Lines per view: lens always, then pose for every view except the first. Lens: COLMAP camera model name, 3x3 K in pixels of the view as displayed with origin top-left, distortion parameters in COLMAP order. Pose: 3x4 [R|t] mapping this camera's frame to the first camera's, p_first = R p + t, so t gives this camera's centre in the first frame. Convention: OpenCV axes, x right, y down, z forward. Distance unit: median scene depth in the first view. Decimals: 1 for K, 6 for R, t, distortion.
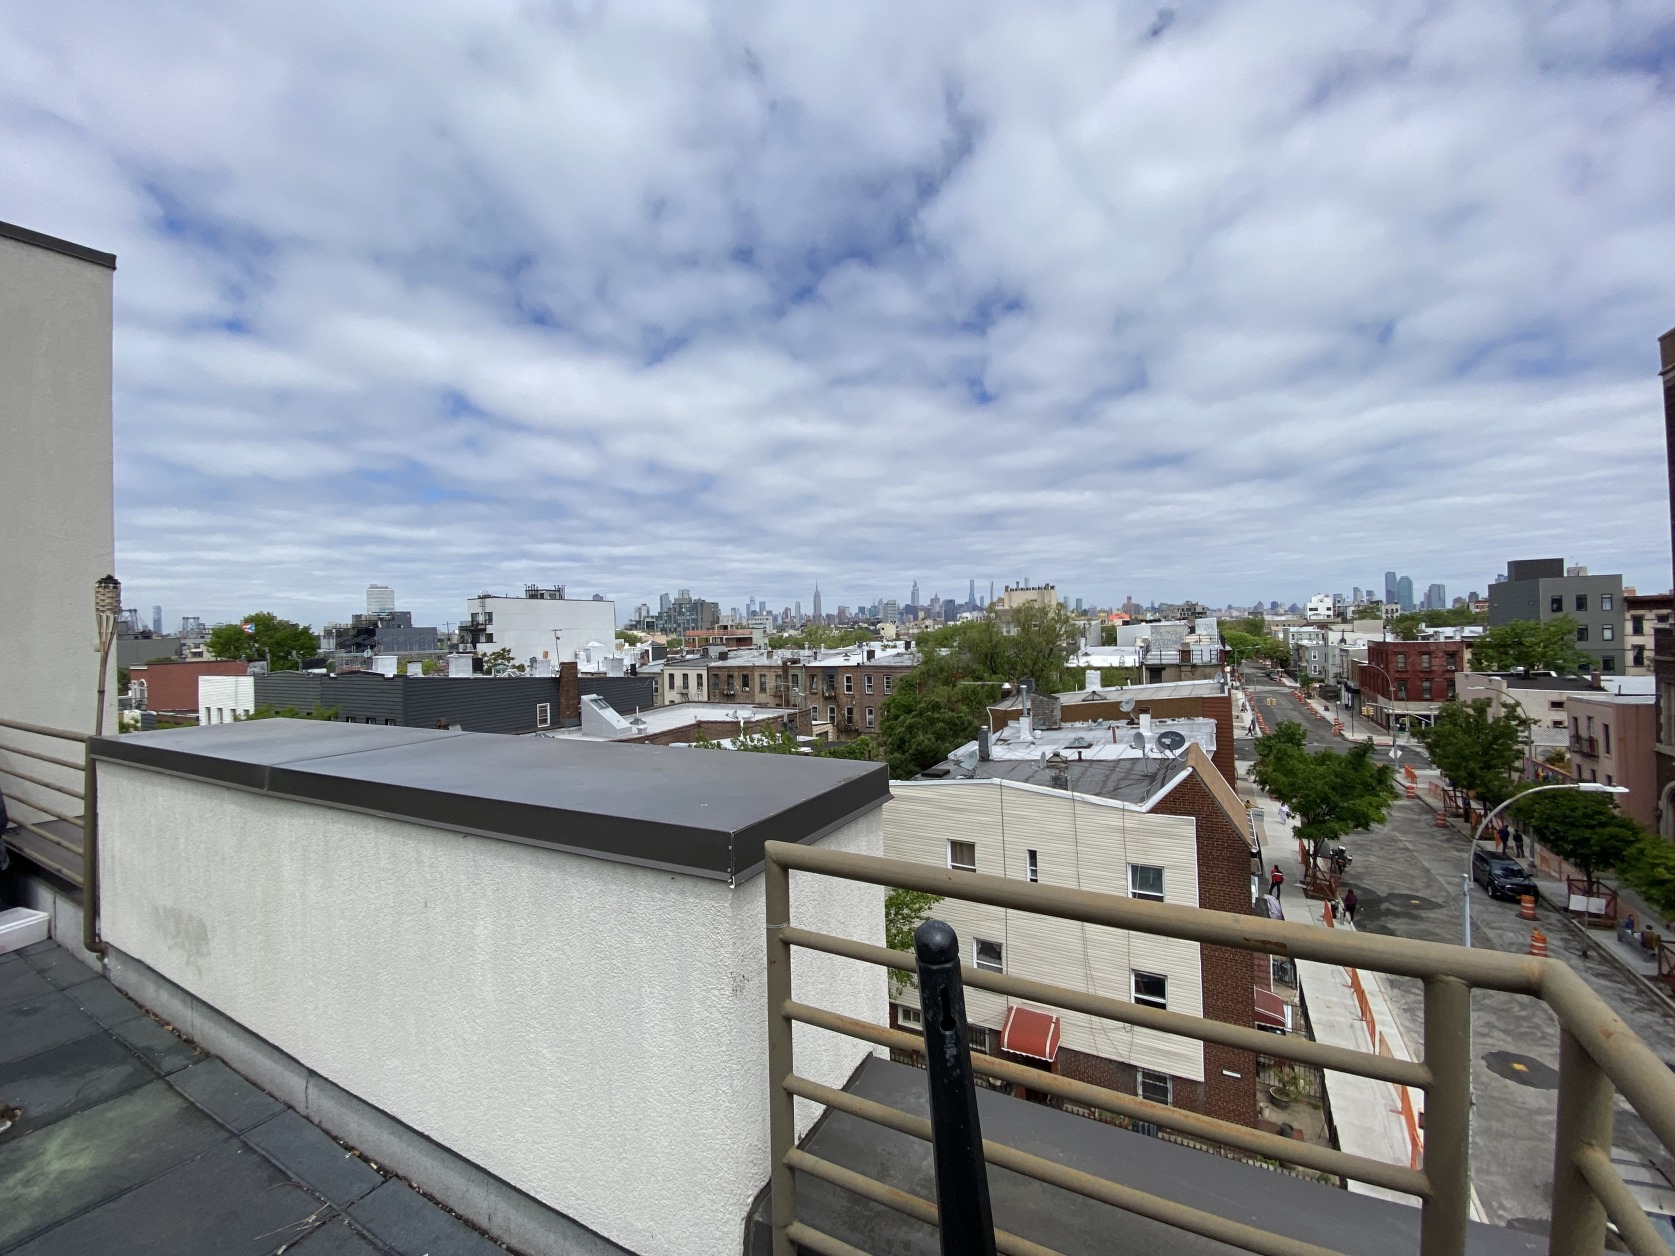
lens RADIAL K [[662.7, 0, 845.8], [0, 662.7, 638.5], [0, 0, 1]] dist [0.044785, -0.036090]
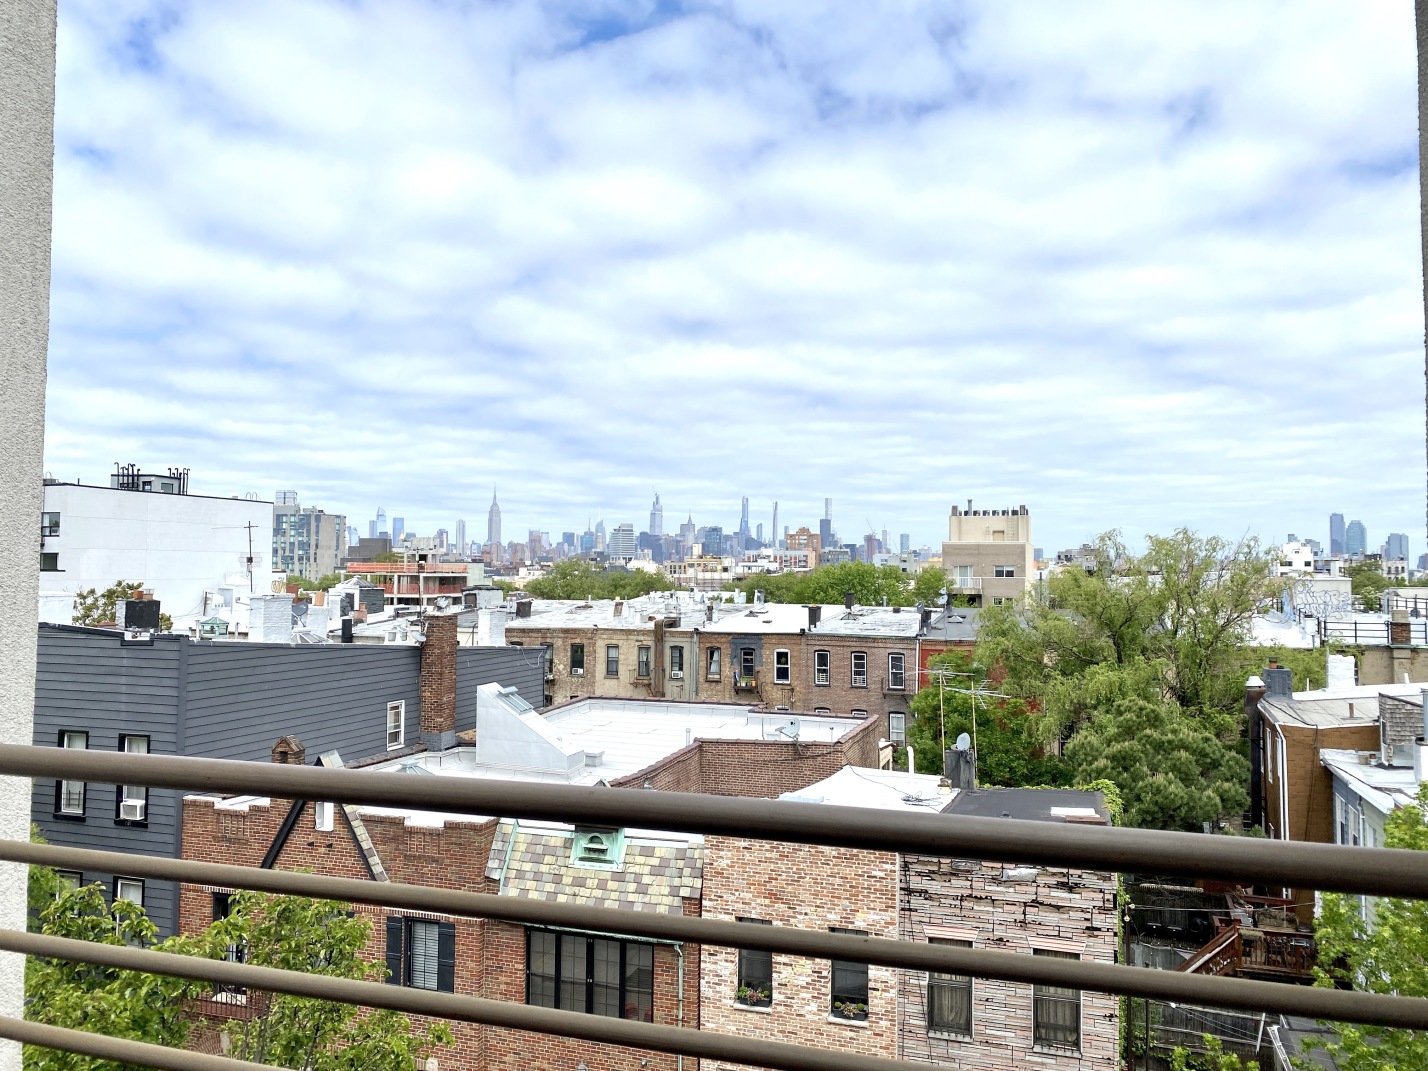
lens RADIAL K [[1076.0, 0, 714.0], [0, 1076.0, 535.5], [0, 0, 1]] dist [0.022614, -0.008495]
pose [[0.986042, 0.039150, 0.161831, -0.155005], [-0.031334, 0.998229, -0.050574, 0.004877], [-0.163524, 0.044797, 0.985522, 0.085064]]
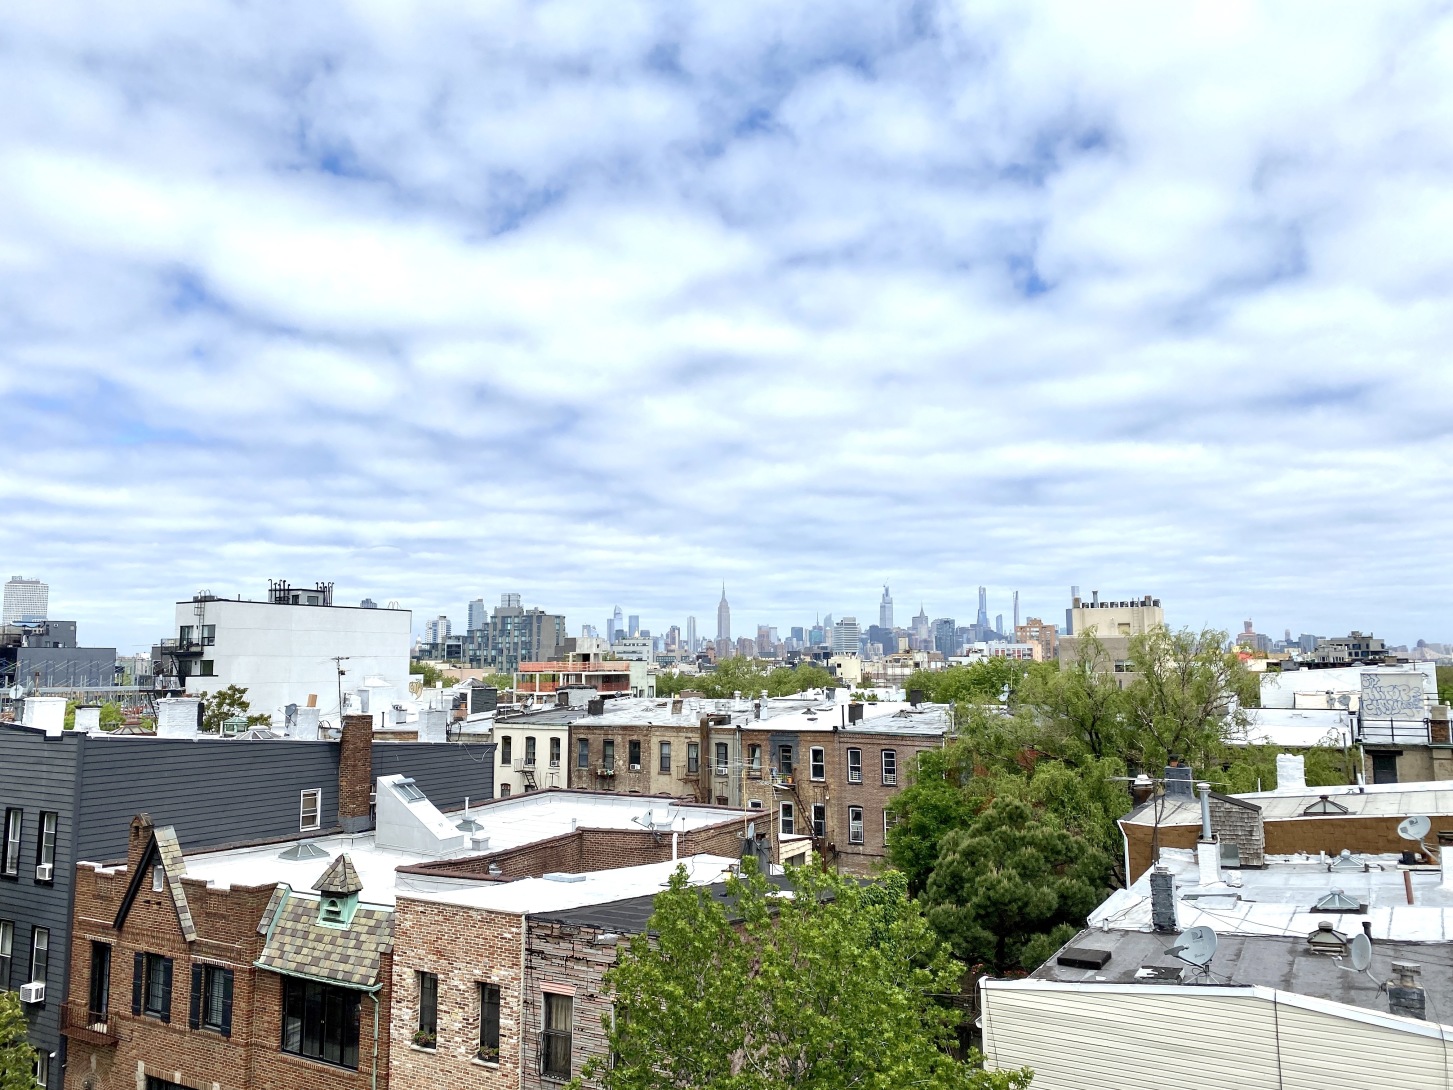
lens RADIAL K [[1094.8, 0, 726.5], [0, 1094.8, 545.0], [0, 0, 1]] dist [0.022614, -0.008495]
pose [[0.998967, 0.018482, -0.041521, -0.029033], [-0.023421, 0.992278, -0.121805, -0.000851], [0.038949, 0.122651, 0.991685, 0.029285]]
